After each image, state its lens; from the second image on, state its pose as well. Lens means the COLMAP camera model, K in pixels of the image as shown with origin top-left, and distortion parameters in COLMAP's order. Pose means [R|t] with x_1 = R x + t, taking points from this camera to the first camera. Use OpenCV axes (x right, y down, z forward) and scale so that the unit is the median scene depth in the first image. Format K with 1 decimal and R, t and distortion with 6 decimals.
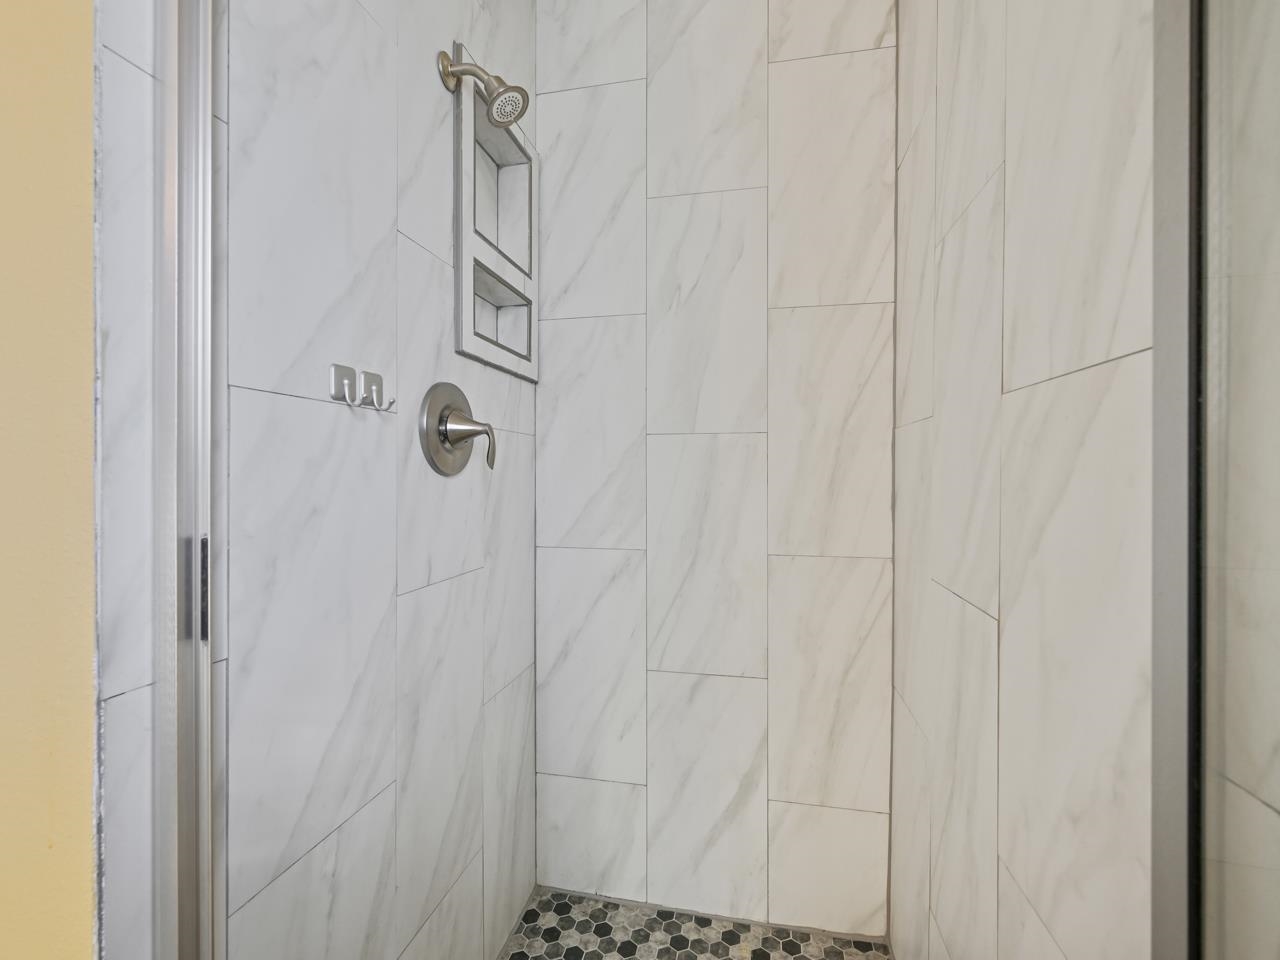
lens RADIAL K [[568.0, 0, 638.6], [0, 568.0, 469.4], [0, 0, 1]] dist [0.001881, -0.000036]
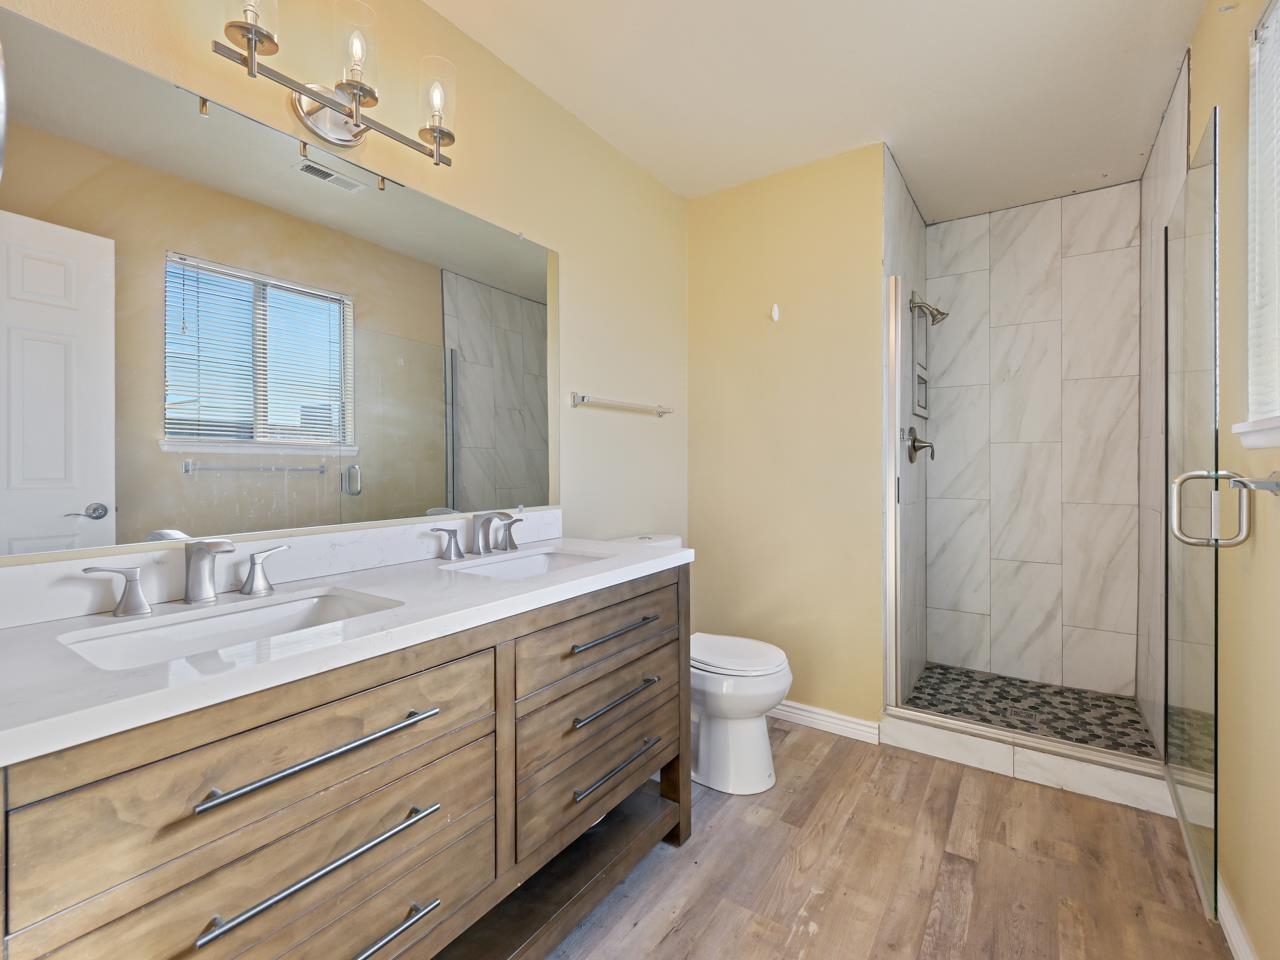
lens RADIAL K [[576.4, 0, 641.6], [0, 576.4, 459.0], [0, 0, 1]] dist [0.002446, -0.000056]
pose [[0.922990, -0.002031, -0.384818, -0.349035], [0.003163, 0.999992, 0.002311, -0.013494], [0.384810, -0.003350, 0.922990, -1.417468]]
